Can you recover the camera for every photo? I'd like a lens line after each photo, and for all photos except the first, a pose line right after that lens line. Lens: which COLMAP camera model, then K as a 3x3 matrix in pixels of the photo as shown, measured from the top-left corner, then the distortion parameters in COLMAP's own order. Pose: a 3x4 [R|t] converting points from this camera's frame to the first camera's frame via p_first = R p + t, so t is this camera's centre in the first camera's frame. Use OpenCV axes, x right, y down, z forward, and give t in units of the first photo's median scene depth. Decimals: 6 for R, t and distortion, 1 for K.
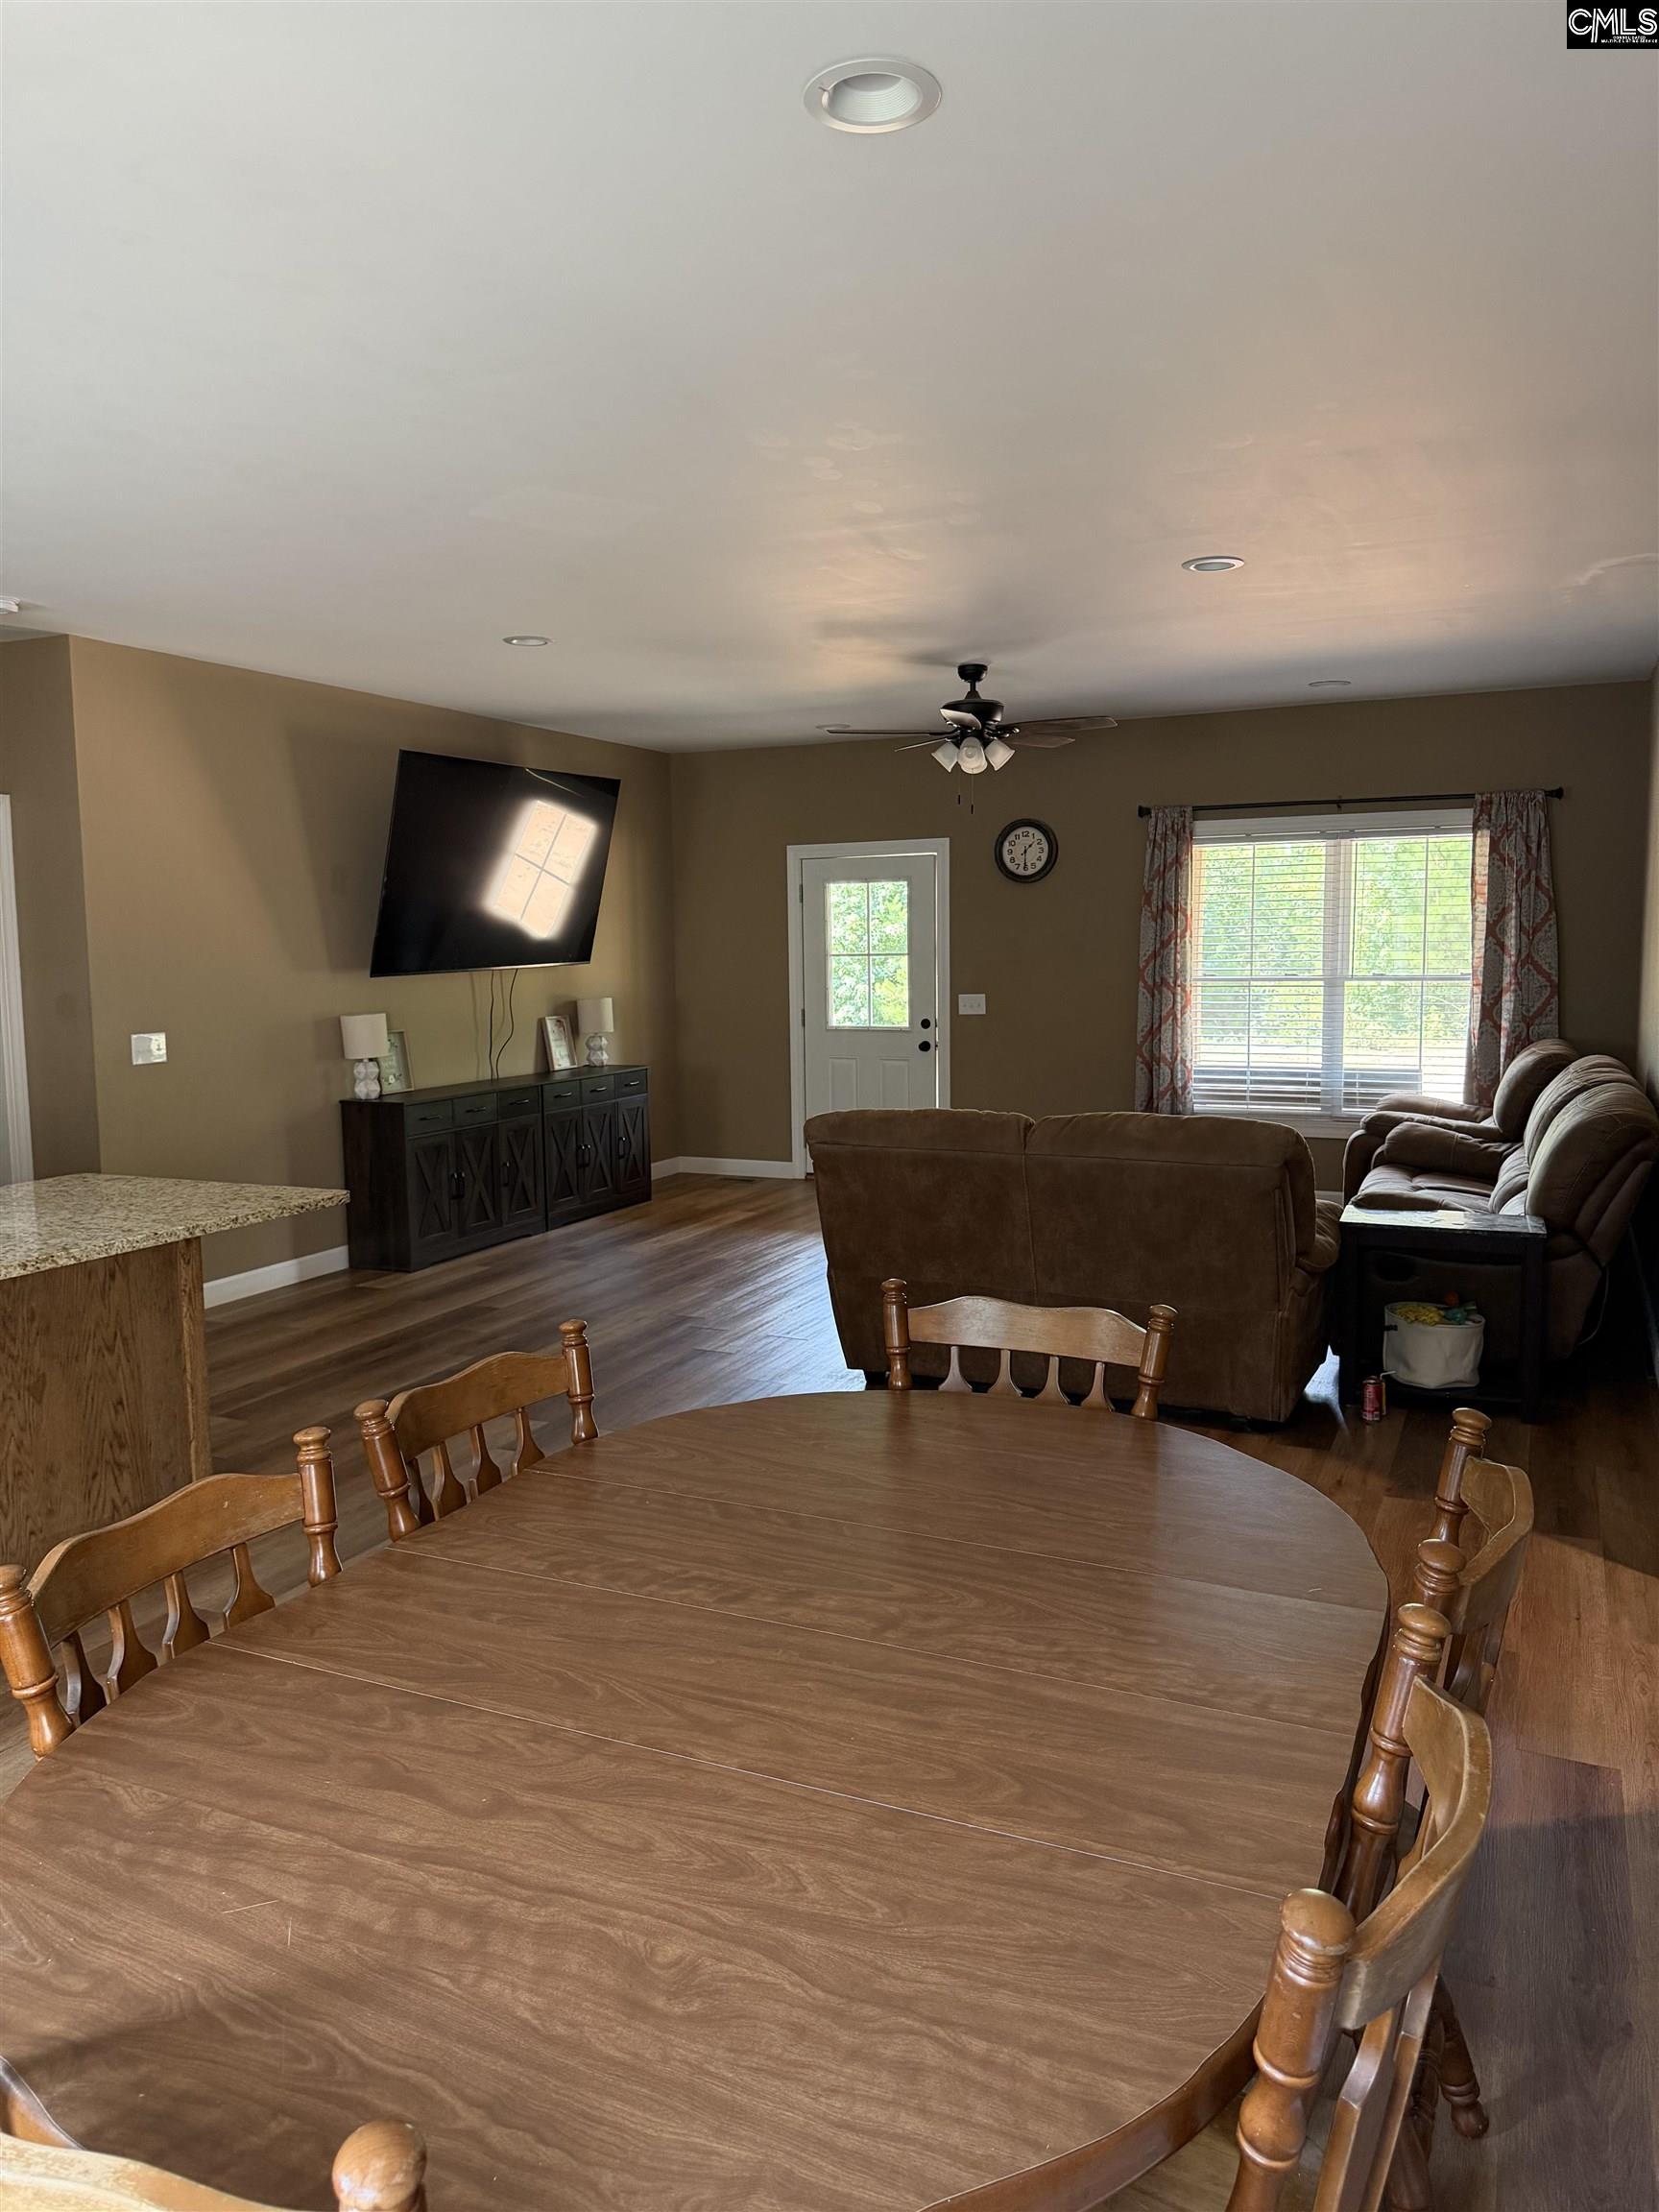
lens RADIAL K [[1543.6, 0, 822.3], [0, 1543.6, 1114.8], [0, 0, 1]] dist [0.160745, -0.335157]
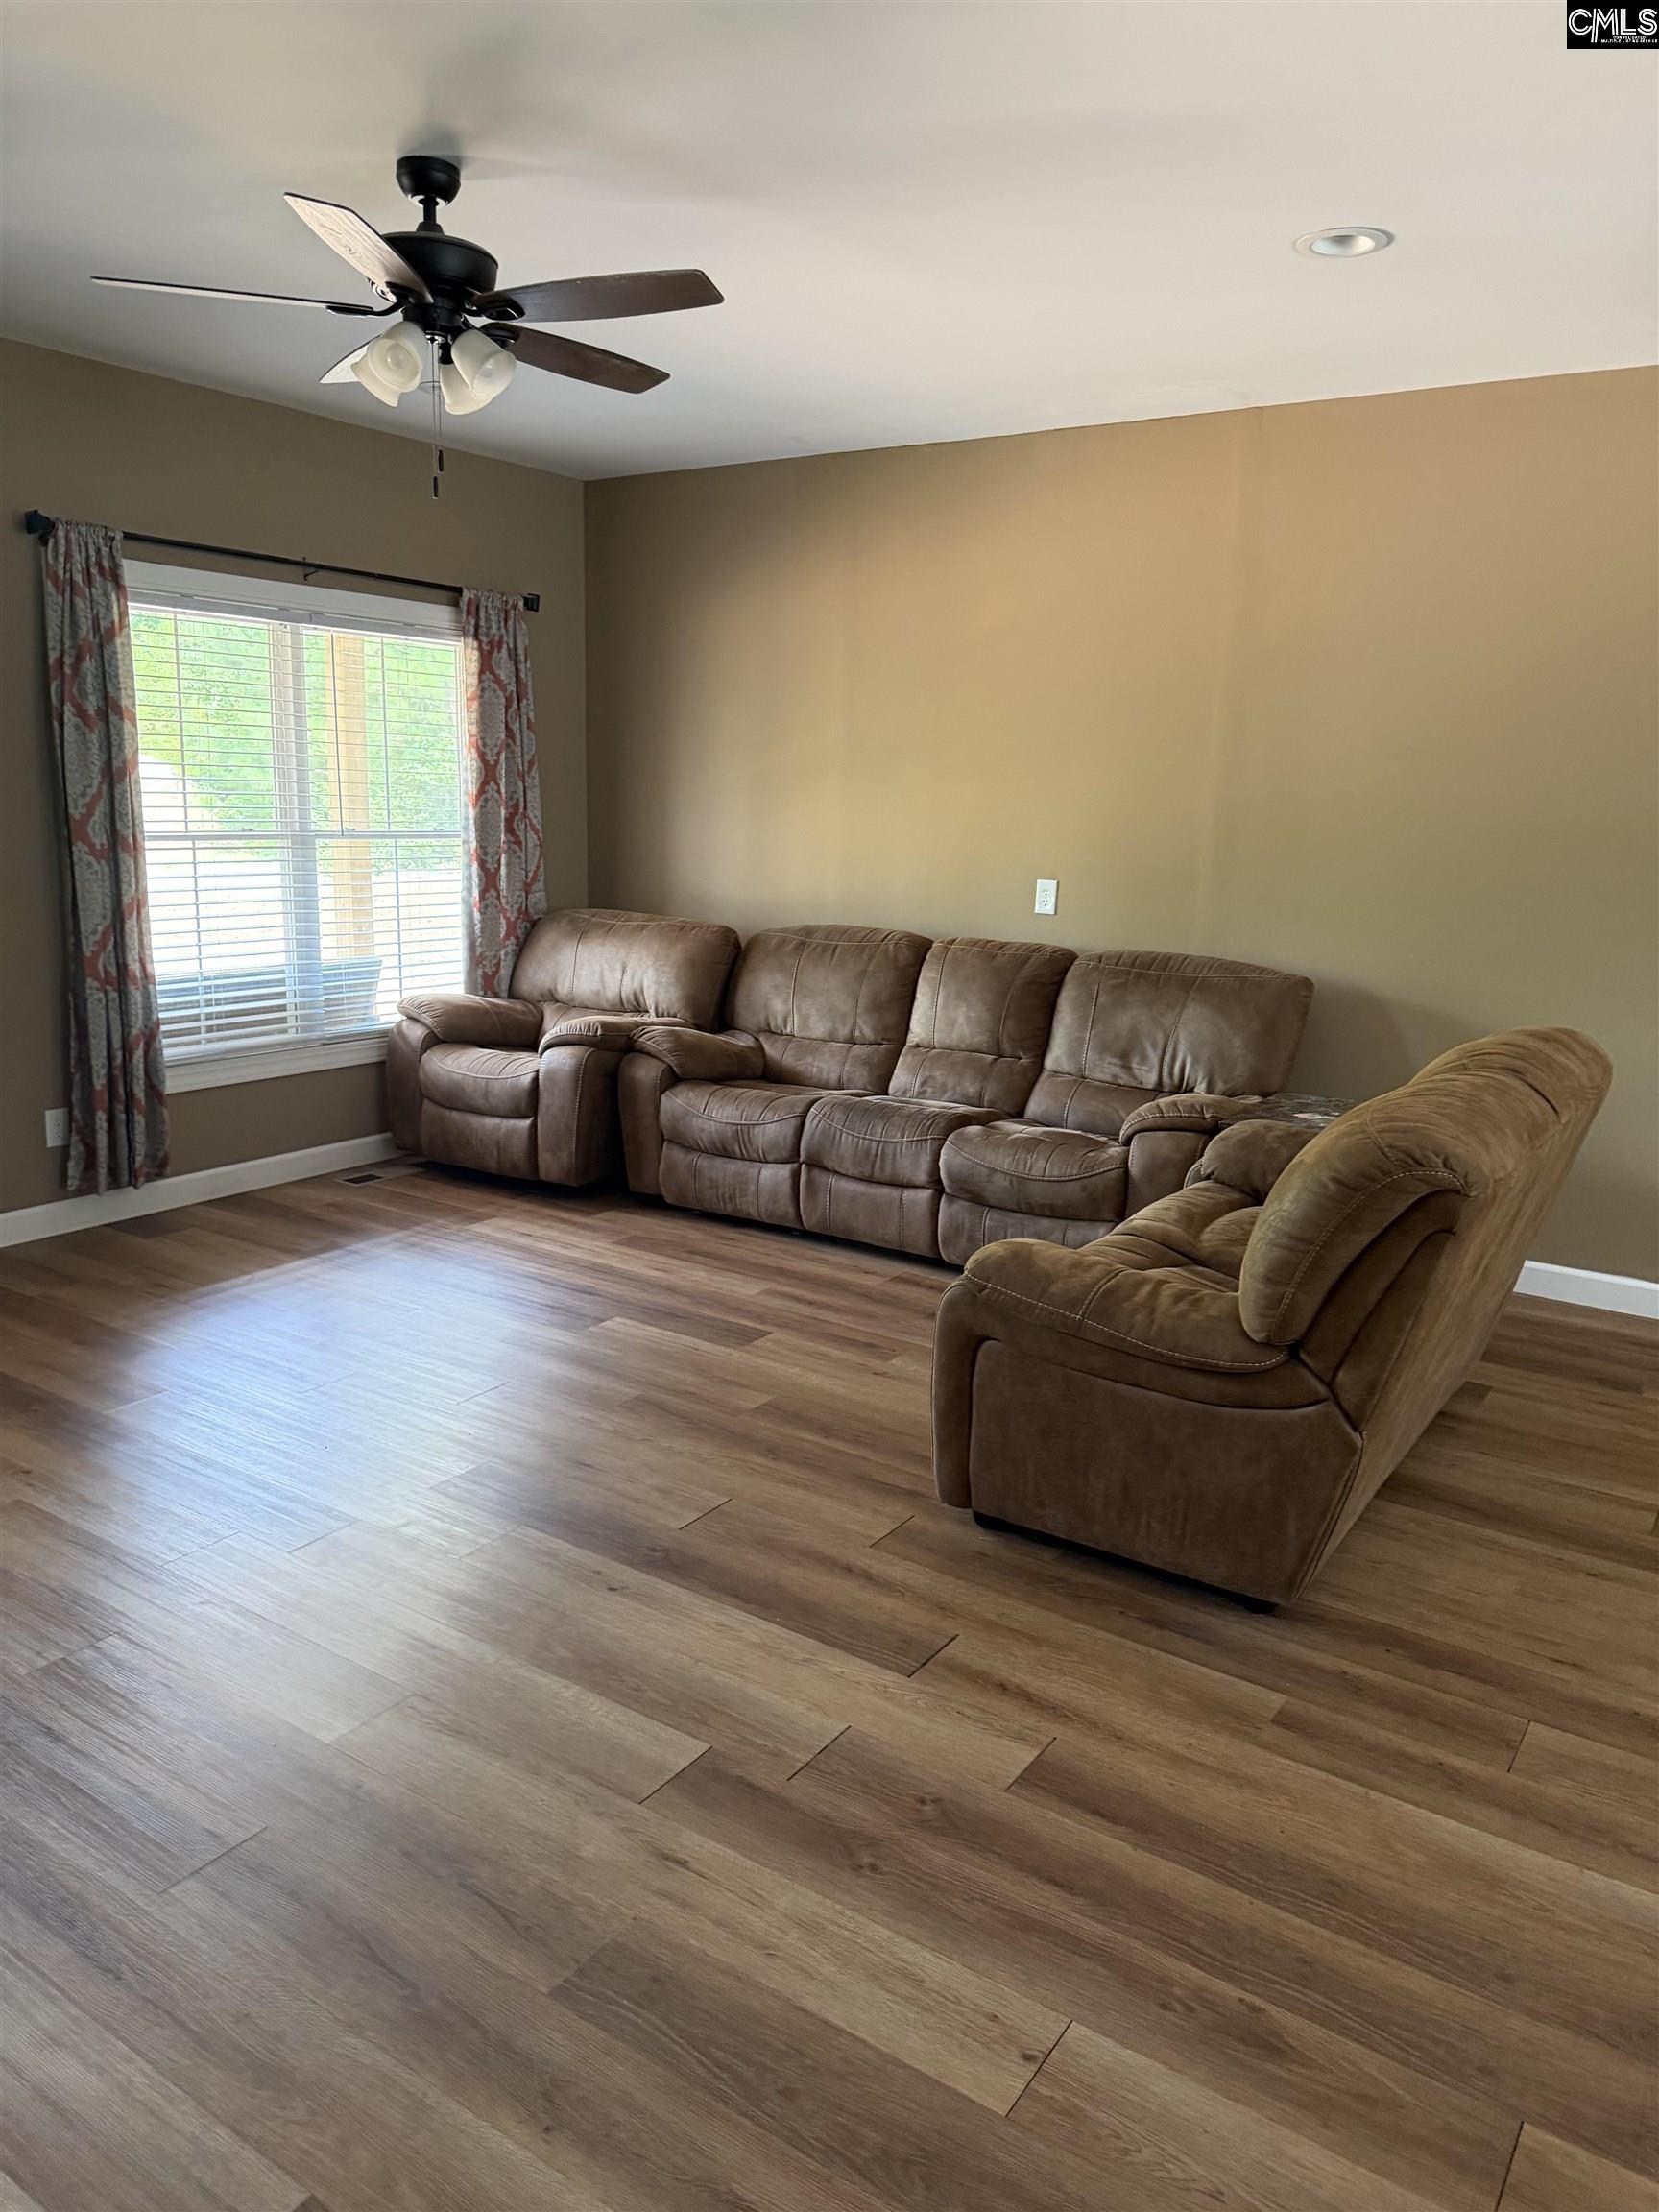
lens RADIAL K [[1543.6, 0, 822.3], [0, 1543.6, 1114.8], [0, 0, 1]] dist [0.160745, -0.335157]
pose [[0.161474, -0.183642, 0.969640, -0.320522], [0.085823, 0.981425, 0.171582, -0.067134], [-0.983138, 0.055512, 0.174235, 0.681283]]
